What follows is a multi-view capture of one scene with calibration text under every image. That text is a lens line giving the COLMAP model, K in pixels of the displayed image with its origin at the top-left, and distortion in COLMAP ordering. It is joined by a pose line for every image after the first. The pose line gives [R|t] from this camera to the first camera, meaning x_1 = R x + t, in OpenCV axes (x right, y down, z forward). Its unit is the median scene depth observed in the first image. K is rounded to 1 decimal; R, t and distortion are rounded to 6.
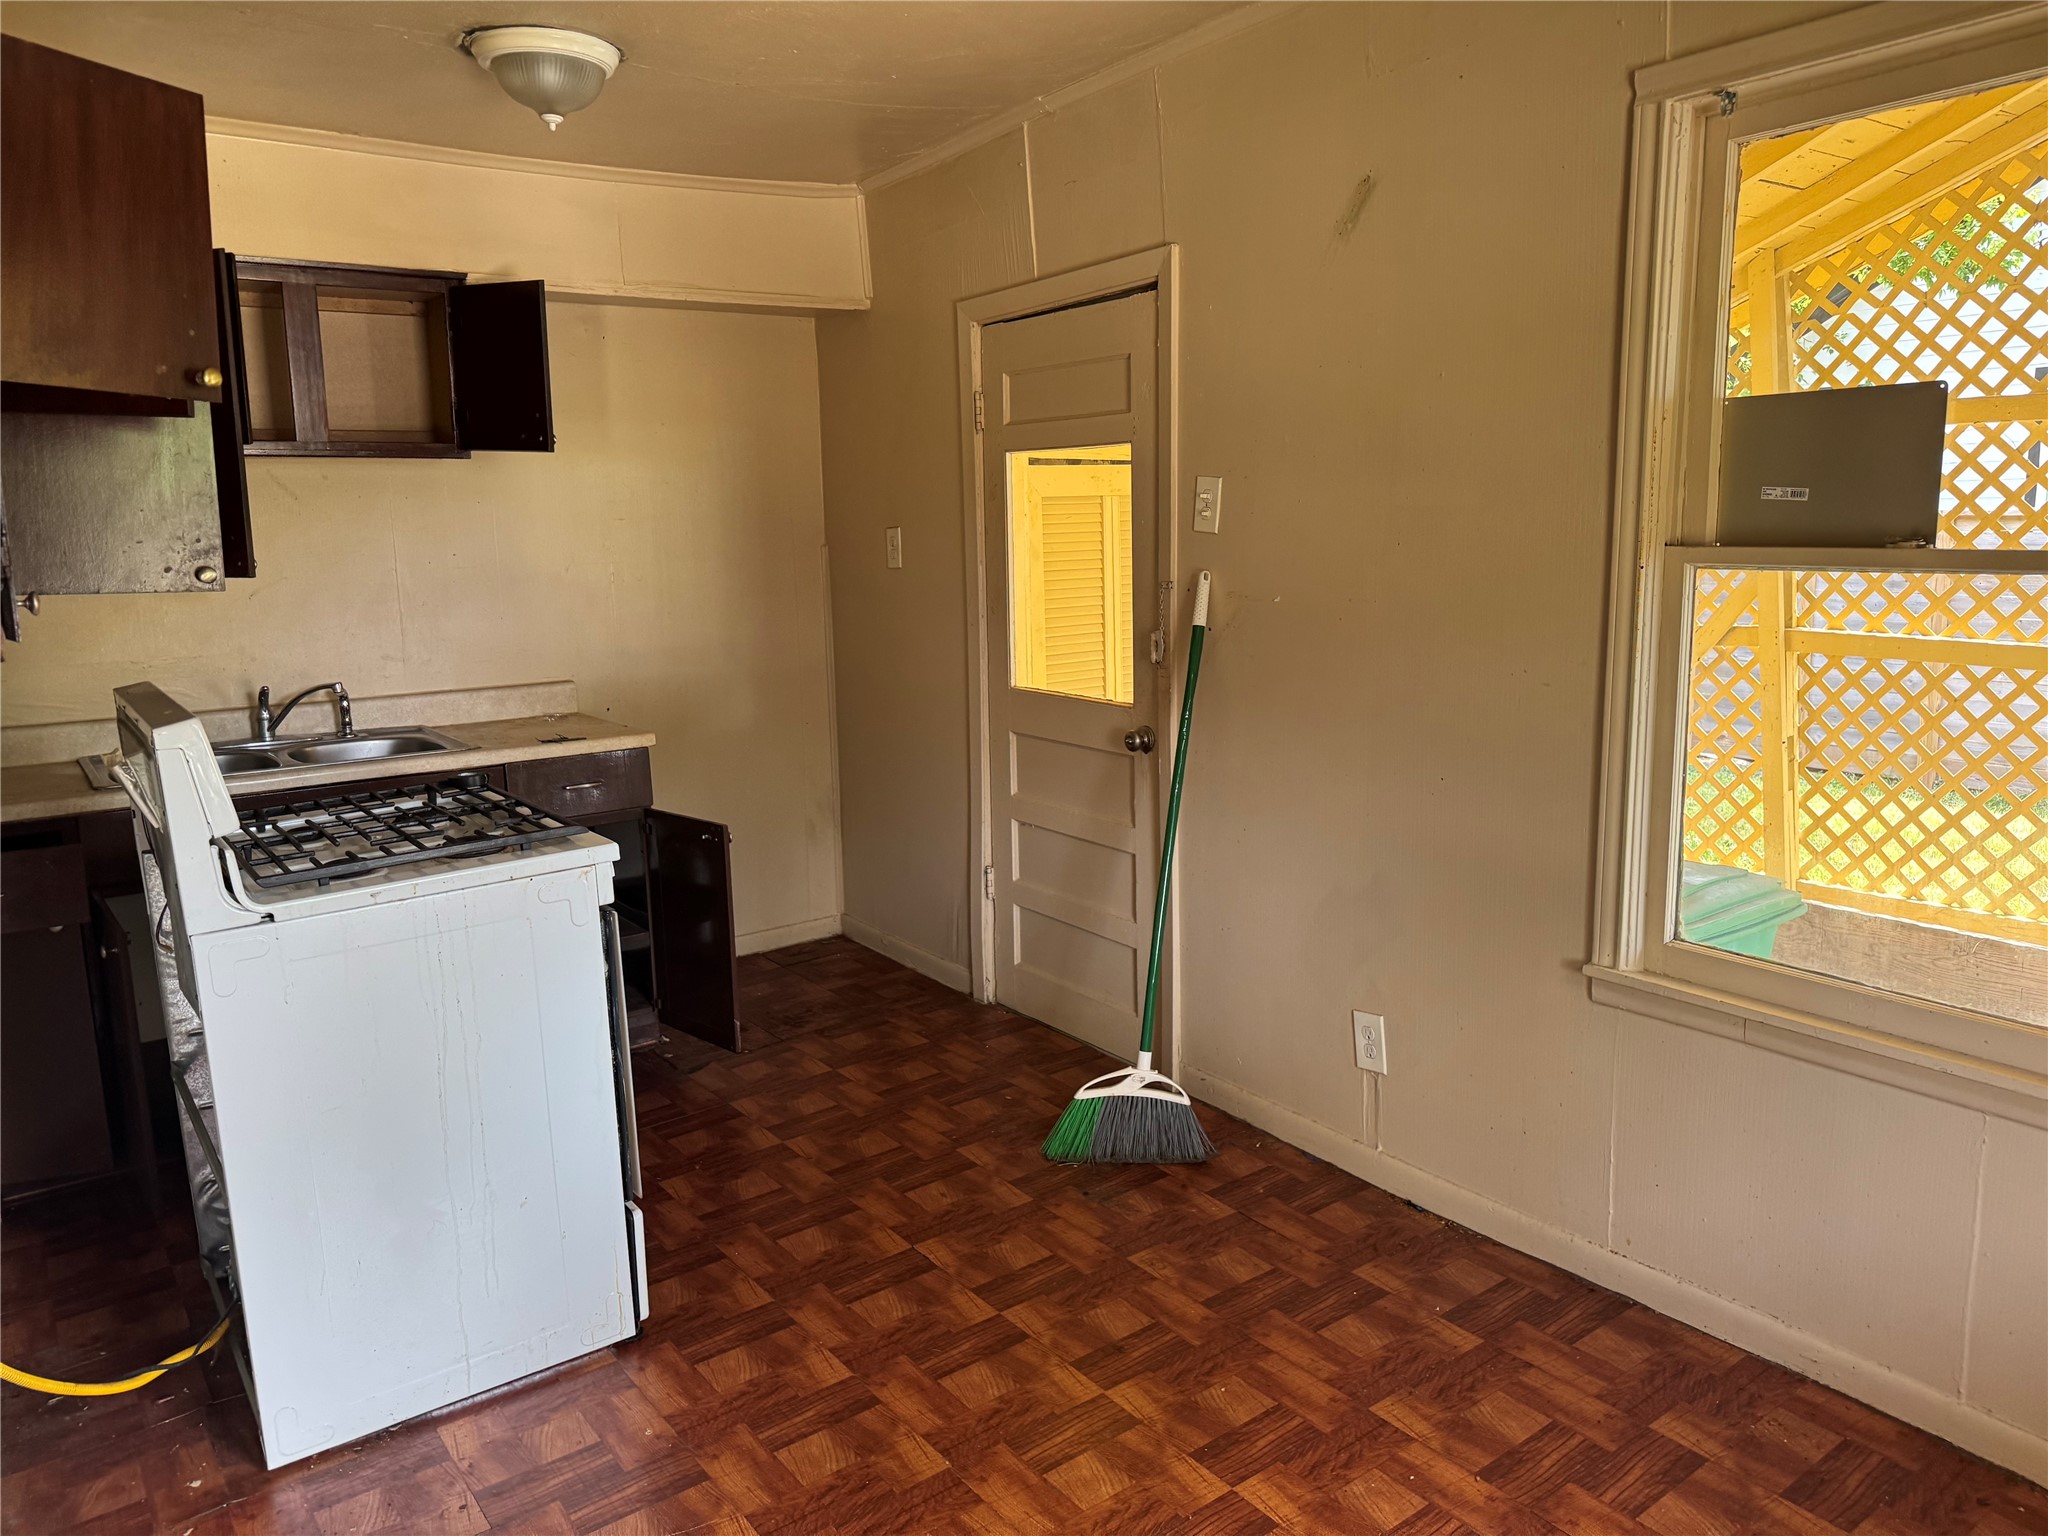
lens RADIAL K [[1439.8, 0, 1024.0], [0, 1439.8, 768.0], [0, 0, 1]] dist [0.002779, 0.002159]
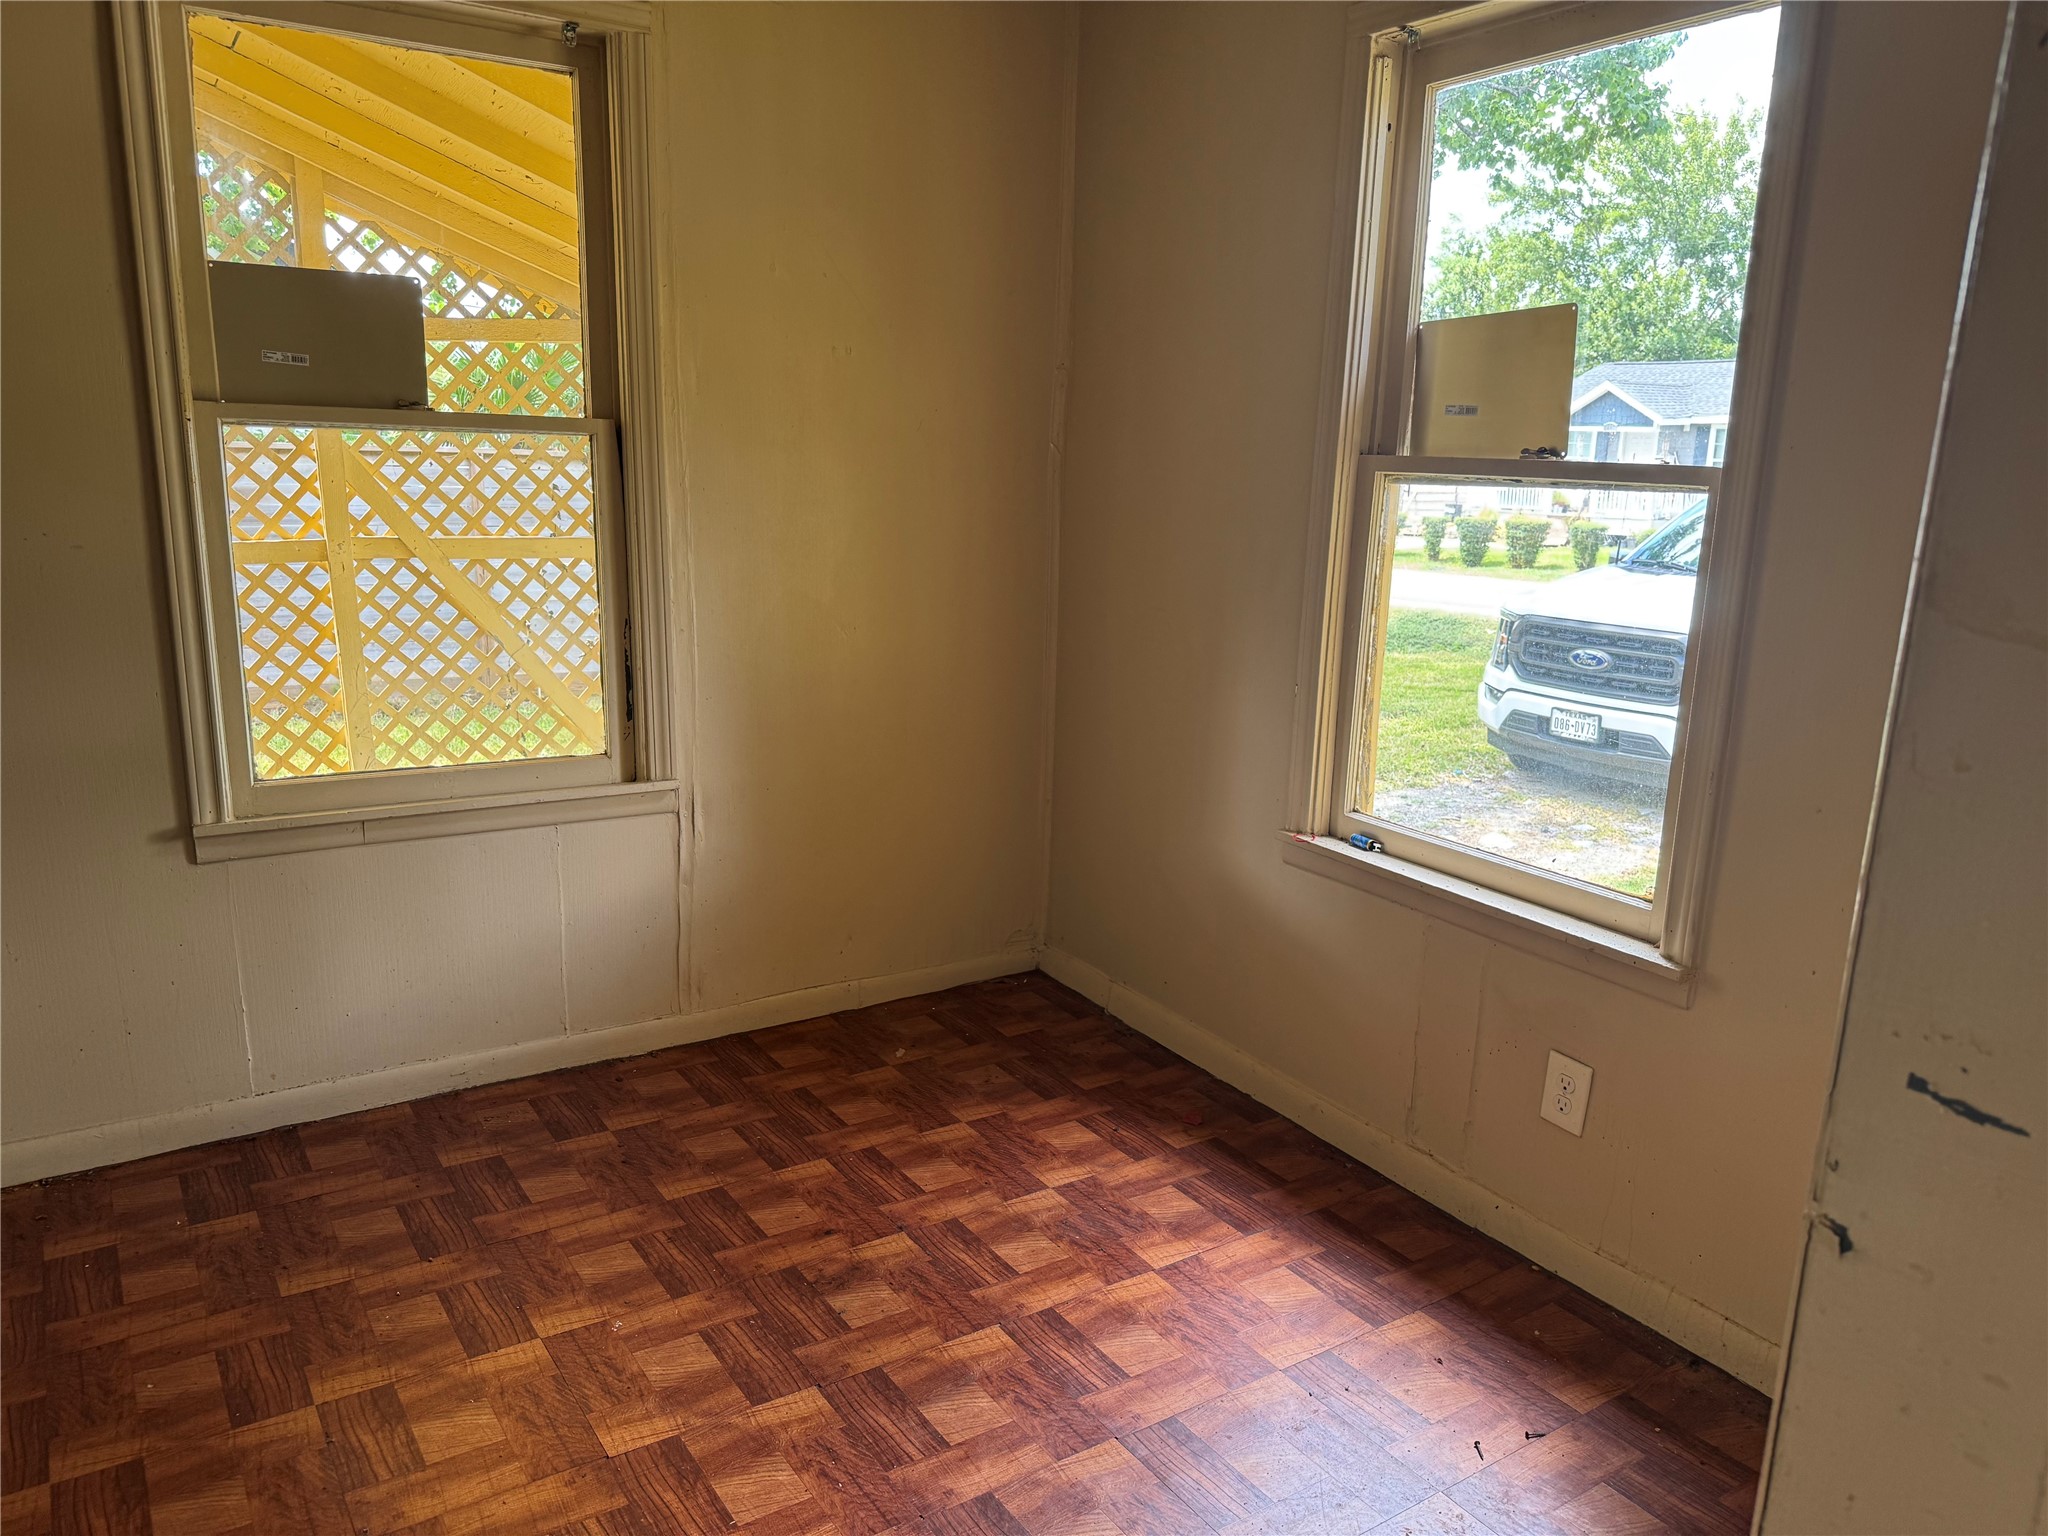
lens RADIAL K [[1439.8, 0, 1024.0], [0, 1439.8, 768.0], [0, 0, 1]] dist [0.002779, 0.002159]
pose [[0.069511, -0.189490, 0.979419, -0.582078], [0.148708, 0.972793, 0.177654, 0.005774], [-0.986435, 0.133298, 0.095798, 0.364706]]
